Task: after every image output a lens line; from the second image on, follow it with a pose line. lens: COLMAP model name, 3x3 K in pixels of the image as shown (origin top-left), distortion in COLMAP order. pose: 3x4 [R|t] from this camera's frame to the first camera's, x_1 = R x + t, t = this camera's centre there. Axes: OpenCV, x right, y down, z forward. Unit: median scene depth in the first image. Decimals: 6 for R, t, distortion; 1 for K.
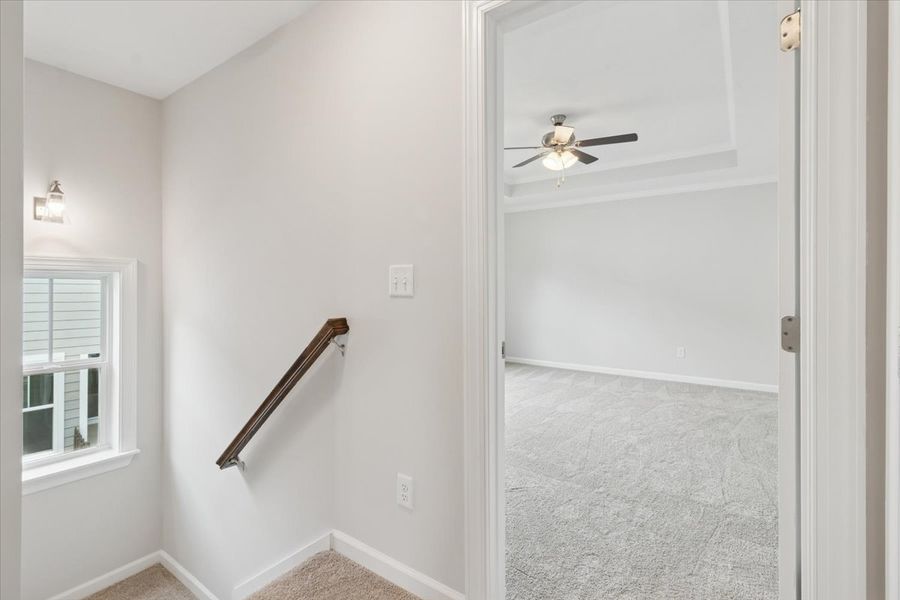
lens RADIAL K [[415.5, 0, 453.8], [0, 415.5, 293.7], [0, 0, 1]] dist [0.000088, -0.000147]
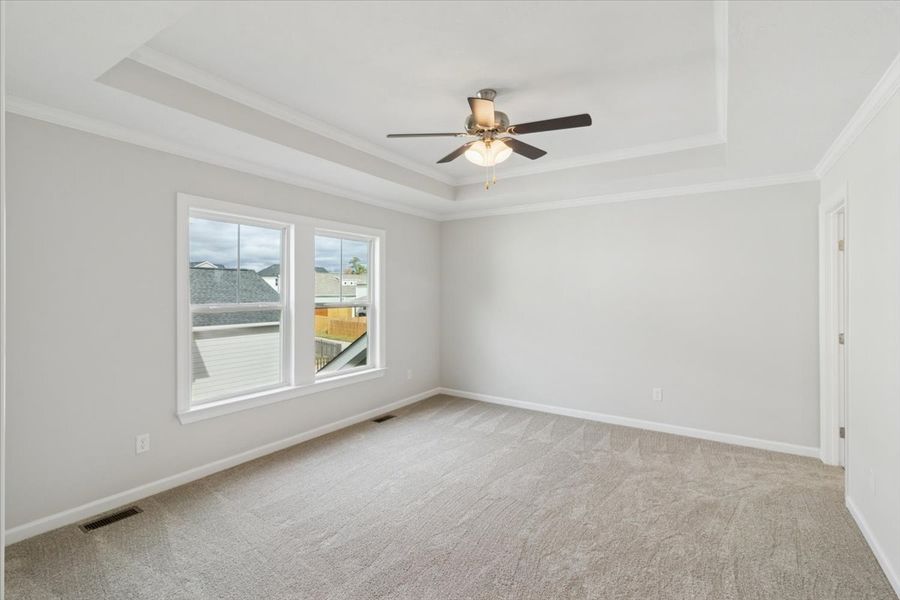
lens RADIAL K [[415.5, 0, 453.8], [0, 415.5, 293.7], [0, 0, 1]] dist [0.000088, -0.000147]
pose [[0.999522, -0.002440, 0.030821, 0.169959], [0.002577, 0.999987, -0.004426, -0.070222], [-0.030810, 0.004504, 0.999515, 0.274244]]
